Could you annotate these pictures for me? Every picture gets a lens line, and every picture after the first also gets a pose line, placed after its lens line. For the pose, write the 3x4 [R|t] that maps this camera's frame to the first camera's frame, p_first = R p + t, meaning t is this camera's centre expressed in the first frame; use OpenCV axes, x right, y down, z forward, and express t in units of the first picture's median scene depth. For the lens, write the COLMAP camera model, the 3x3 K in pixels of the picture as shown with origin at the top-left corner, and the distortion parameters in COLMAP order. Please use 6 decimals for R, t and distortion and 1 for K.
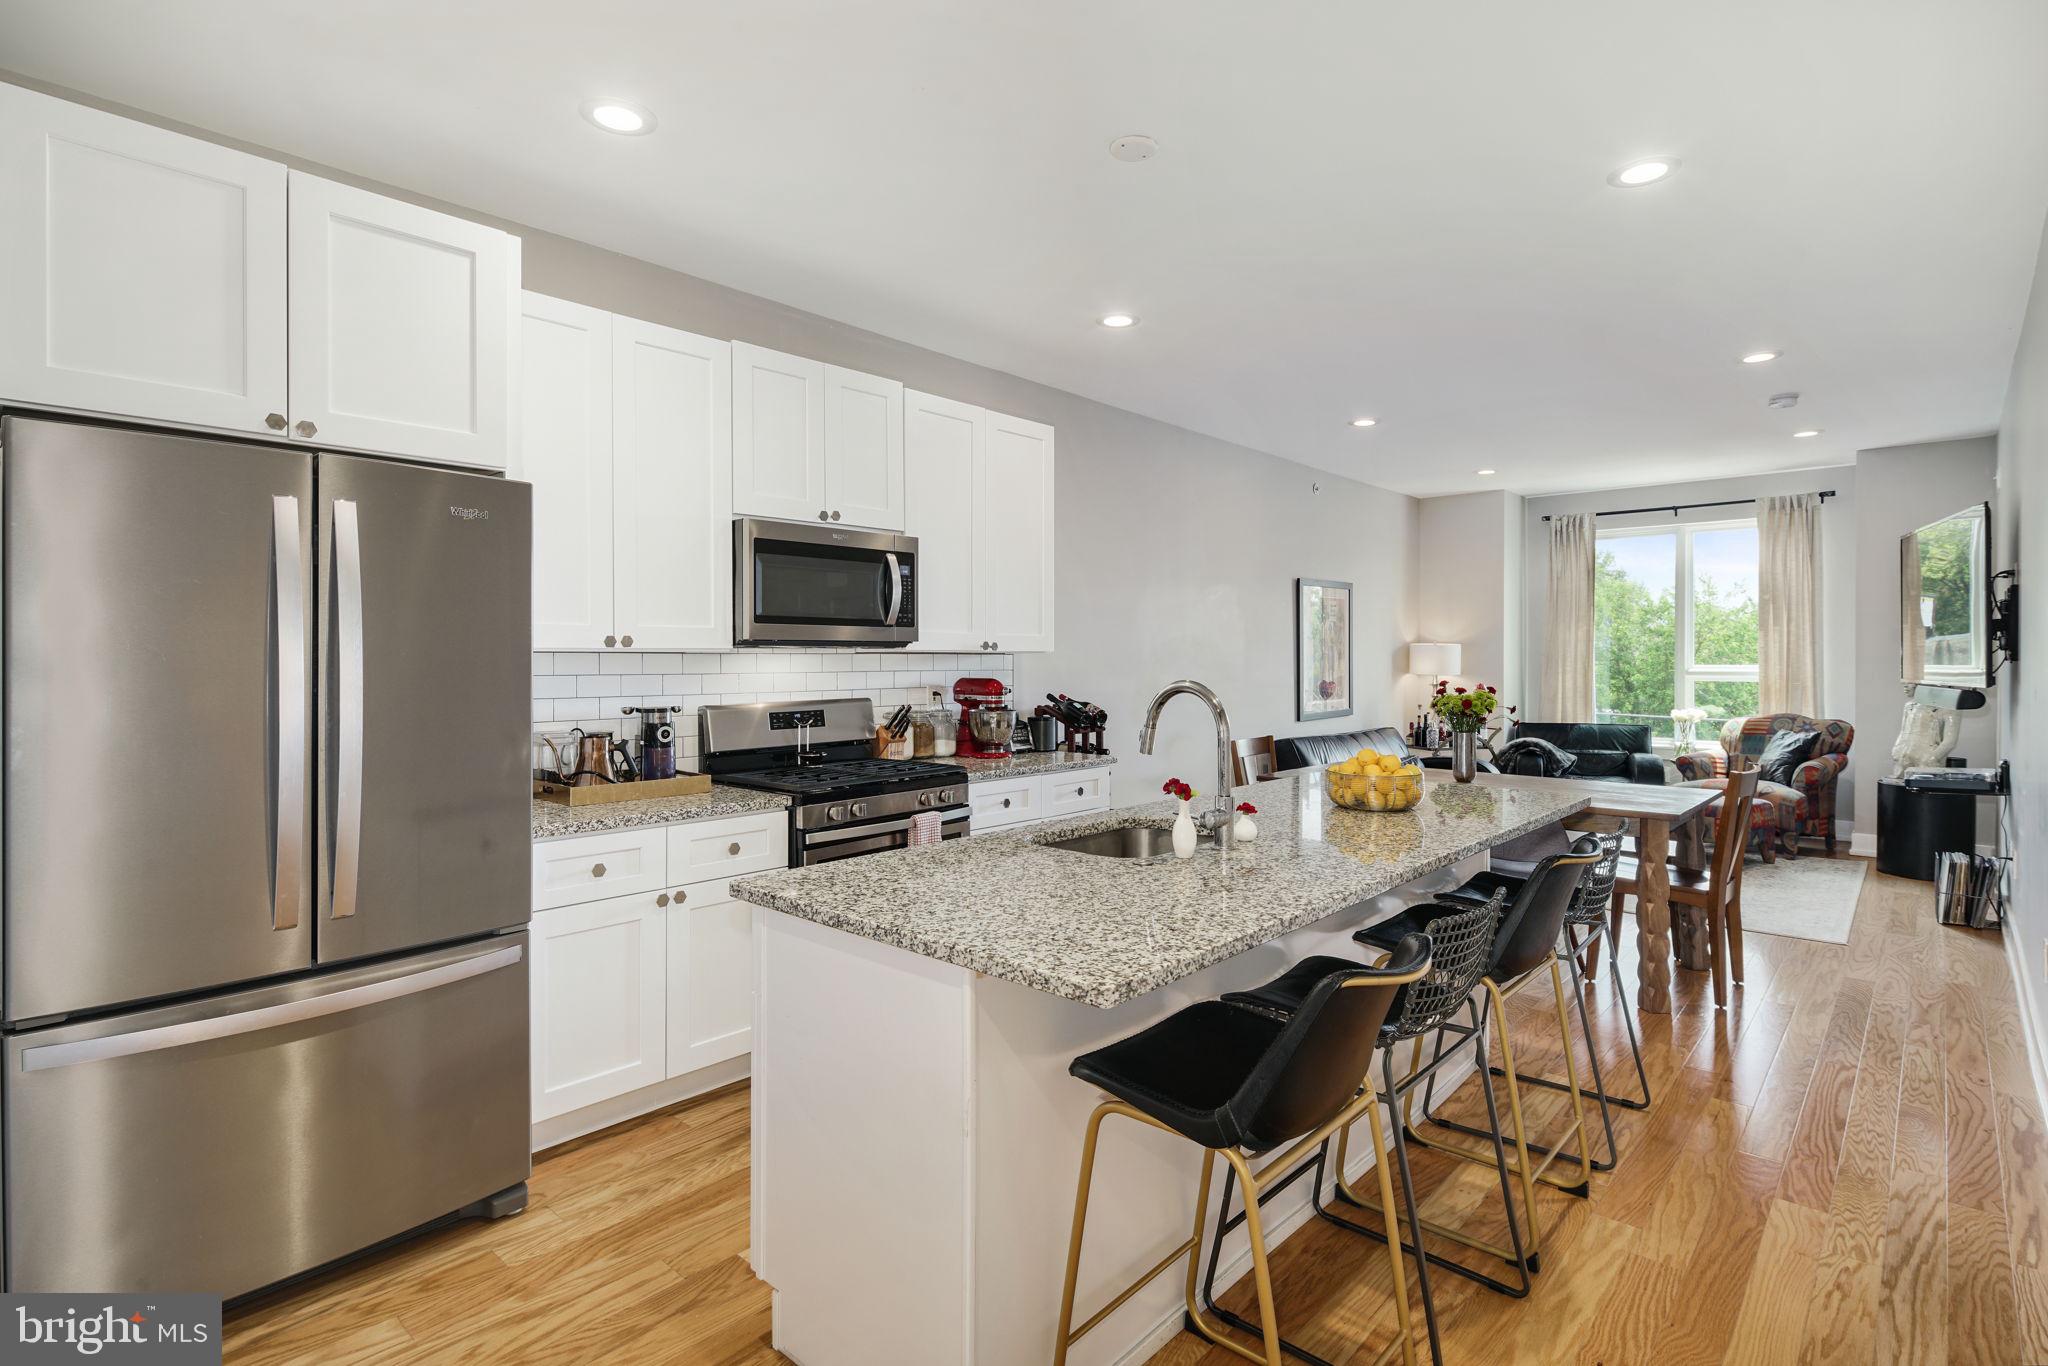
lens RADIAL K [[1002.5, 0, 1039.9], [0, 1002.5, 672.8], [0, 0, 1]] dist [-0.003879, -0.001729]
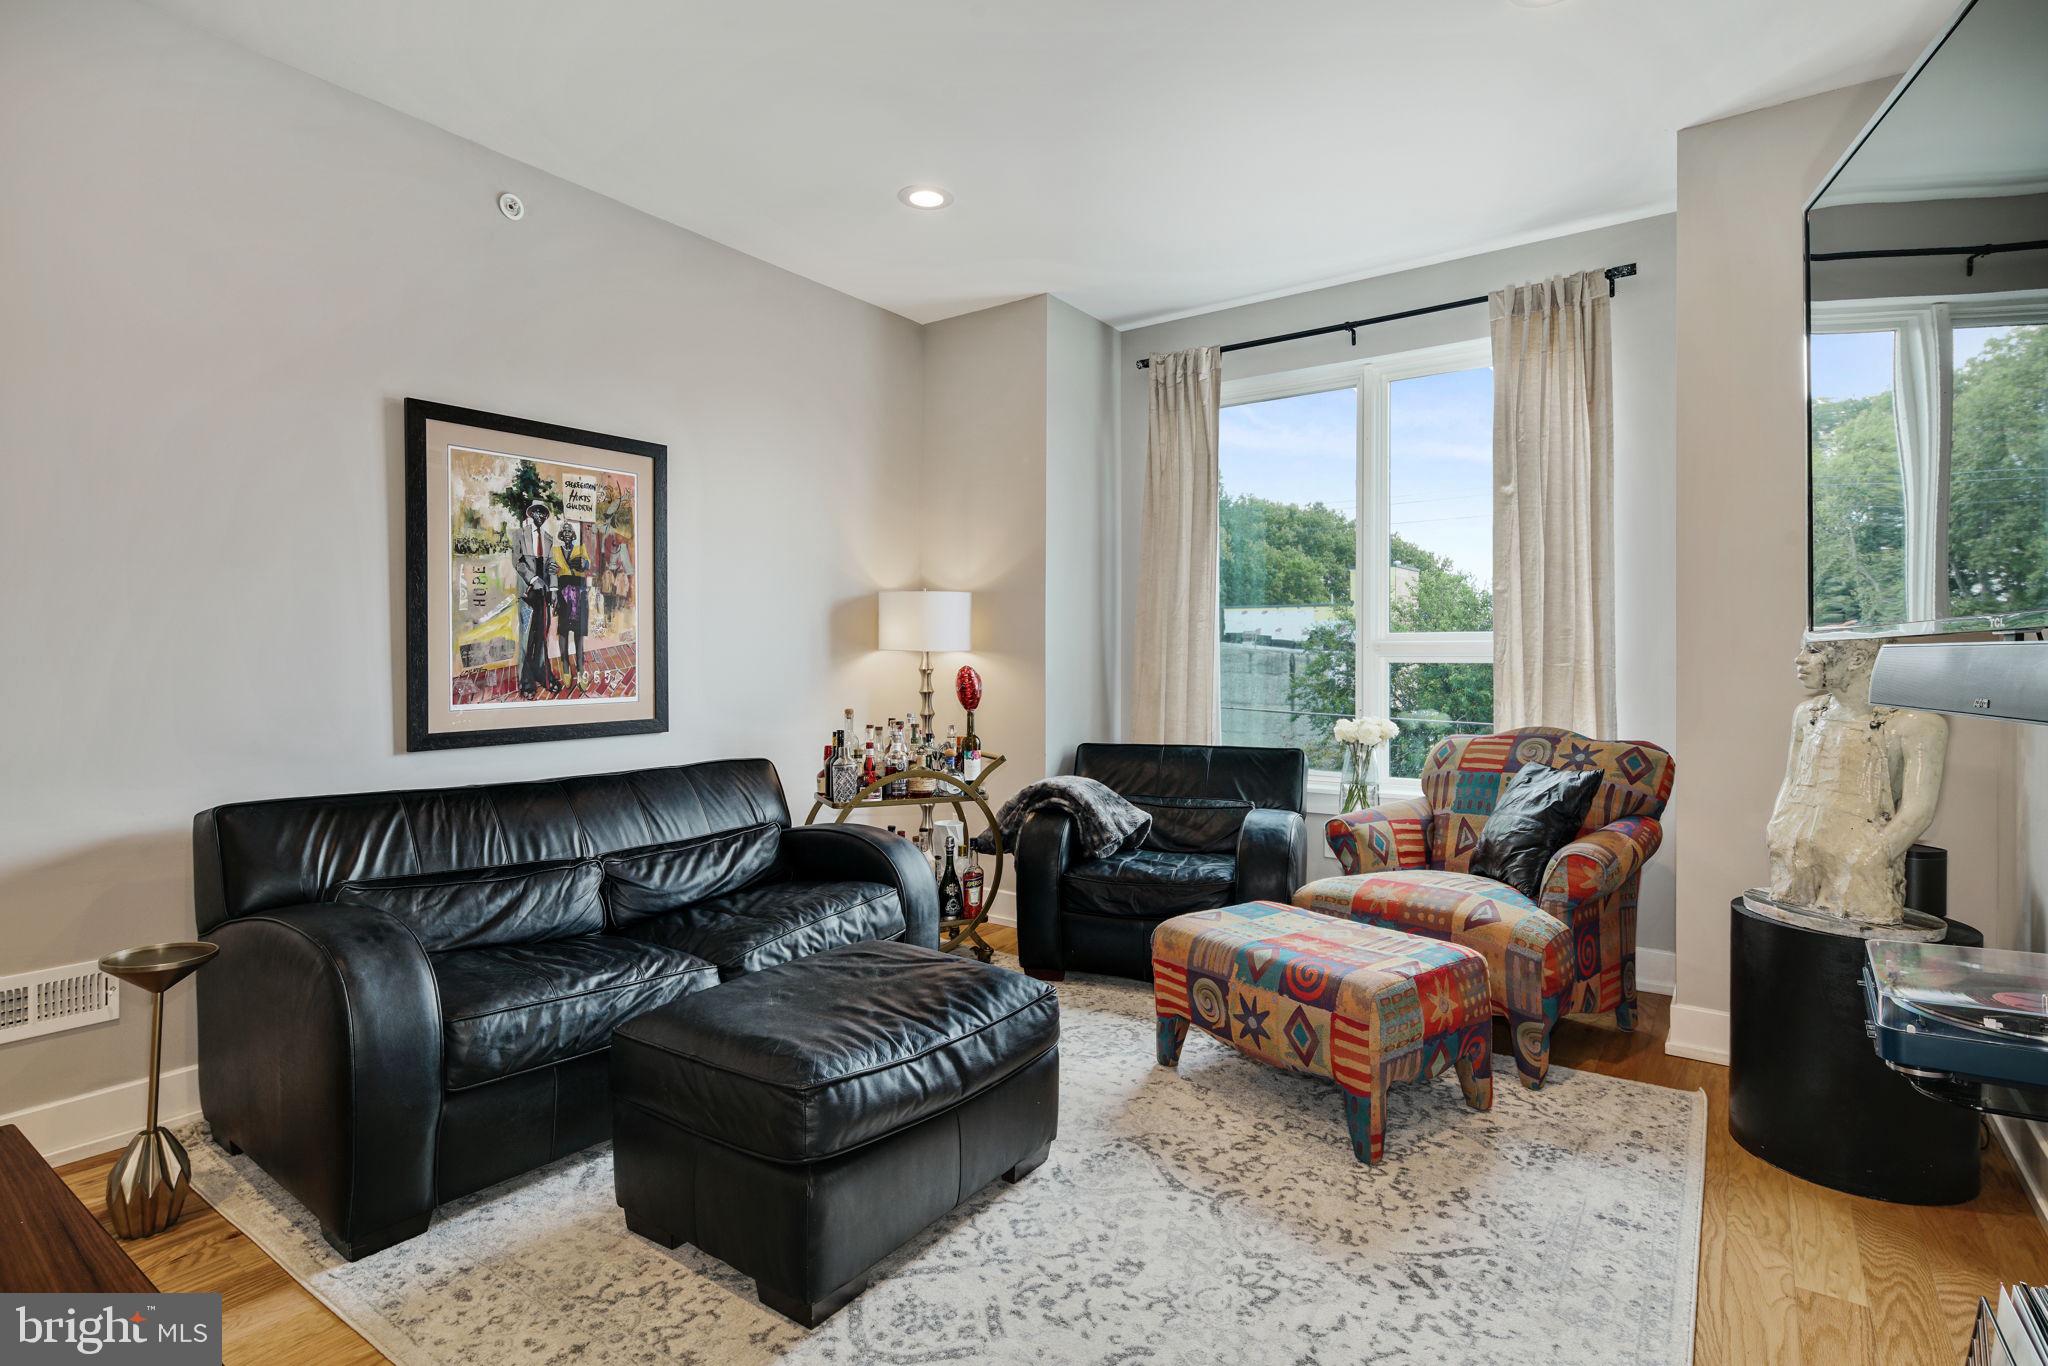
lens RADIAL K [[1002.5, 0, 1018.8], [0, 1002.5, 665.4], [0, 0, 1]] dist [-0.003879, -0.001729]
pose [[0.994317, 0.004209, 0.106372, 0.462181], [-0.003158, 0.999945, -0.010047, 0.017150], [-0.106409, 0.009654, 0.994276, 0.569404]]
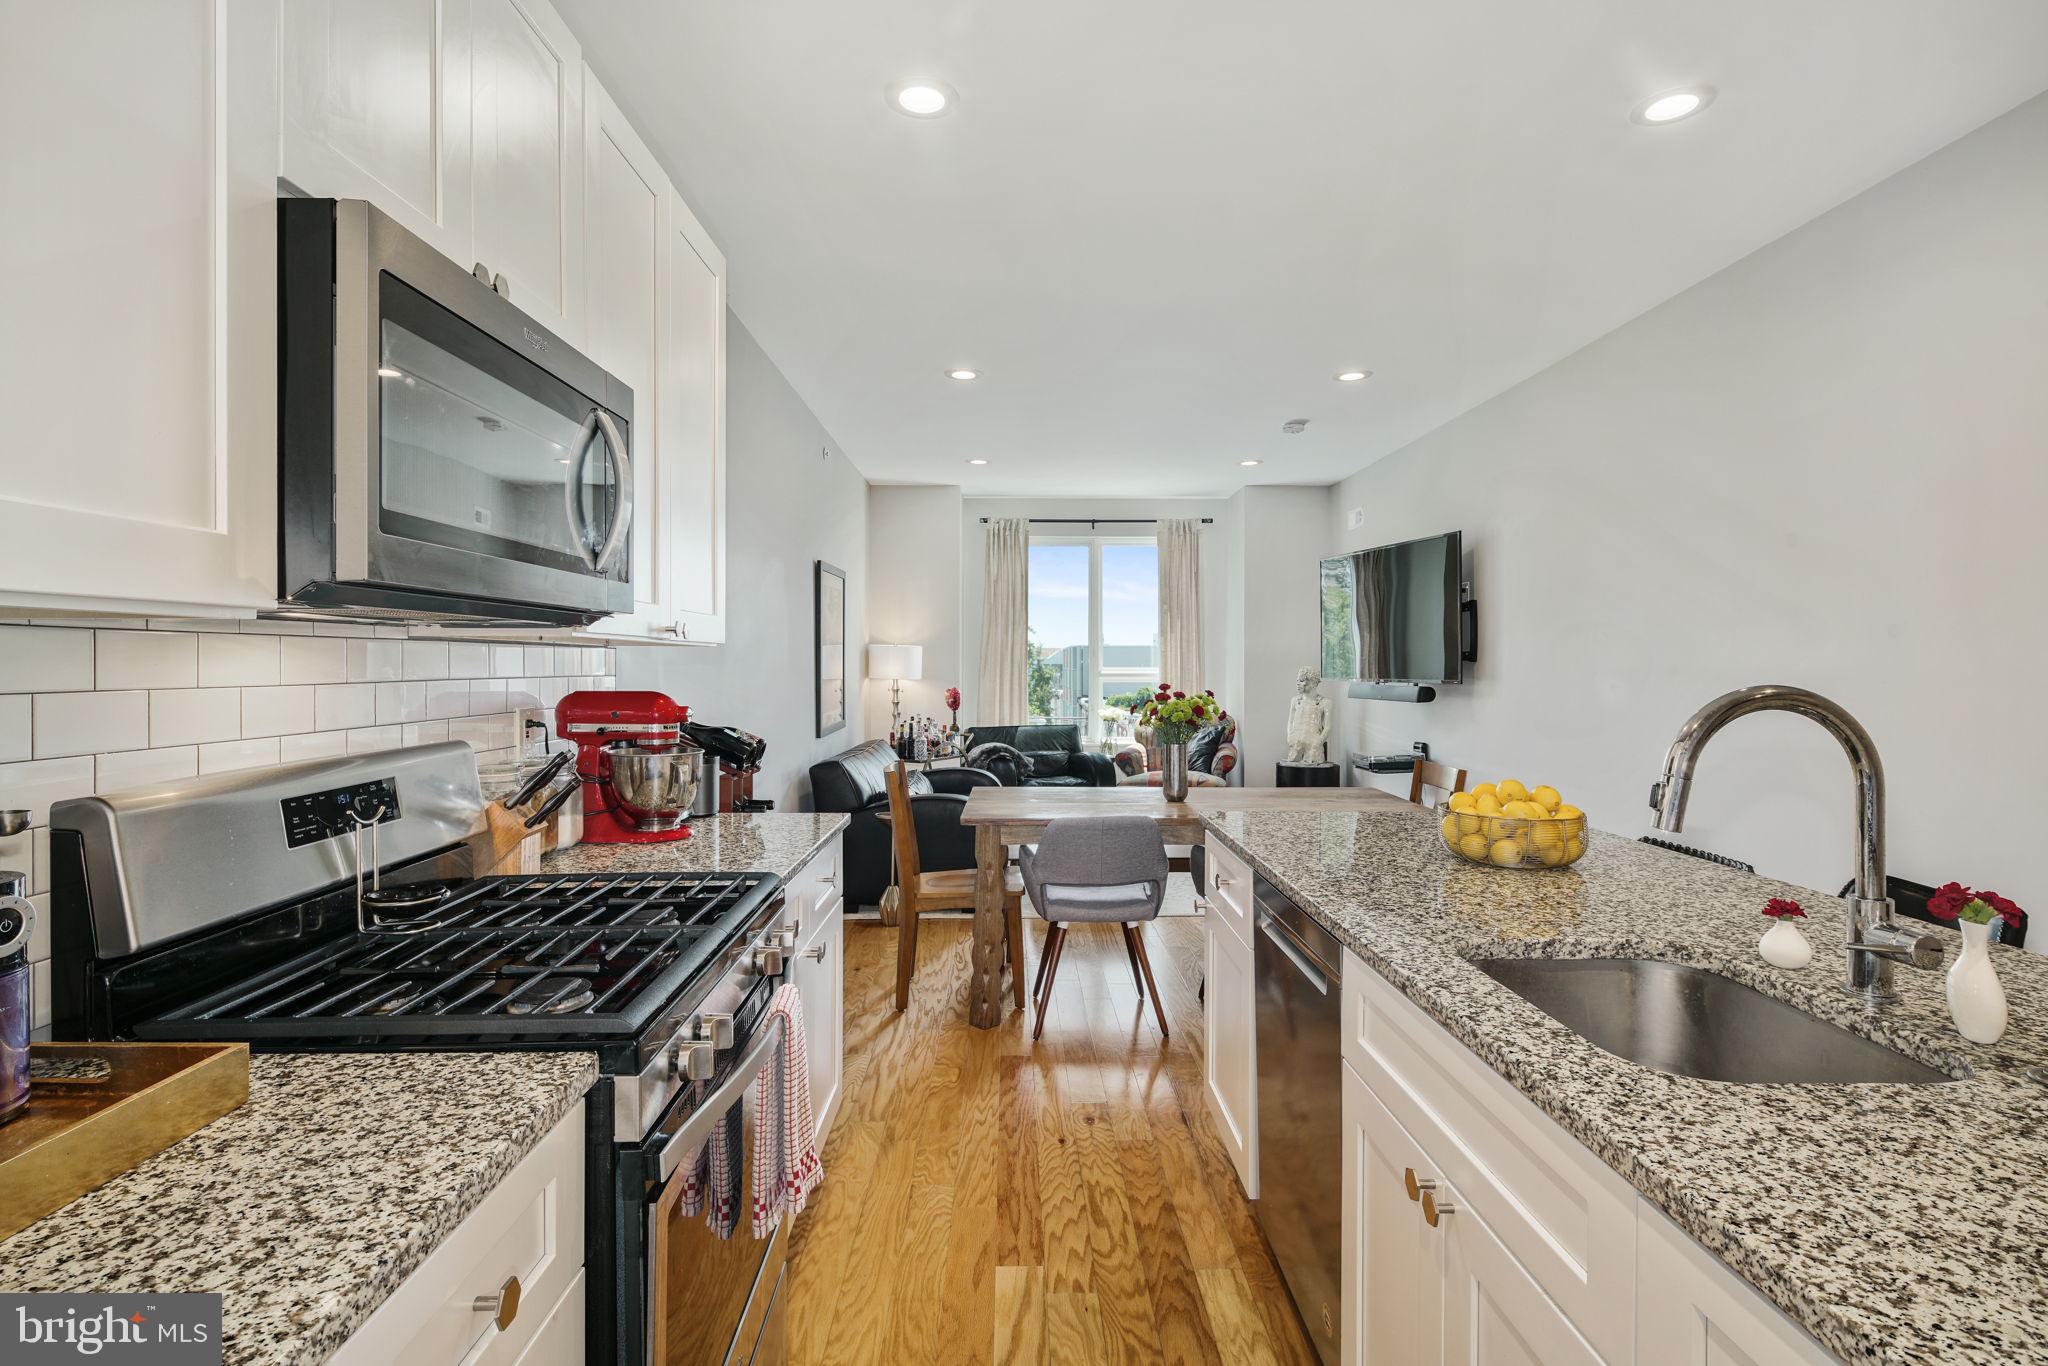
lens RADIAL K [[1002.5, 0, 1026.1], [0, 1002.5, 667.6], [0, 0, 1]] dist [-0.003879, -0.001729]
pose [[0.739785, -0.002442, 0.672838, -0.160193], [0.010107, 0.999921, -0.007484, -0.000589], [-0.672767, 0.012337, 0.739752, 0.288236]]
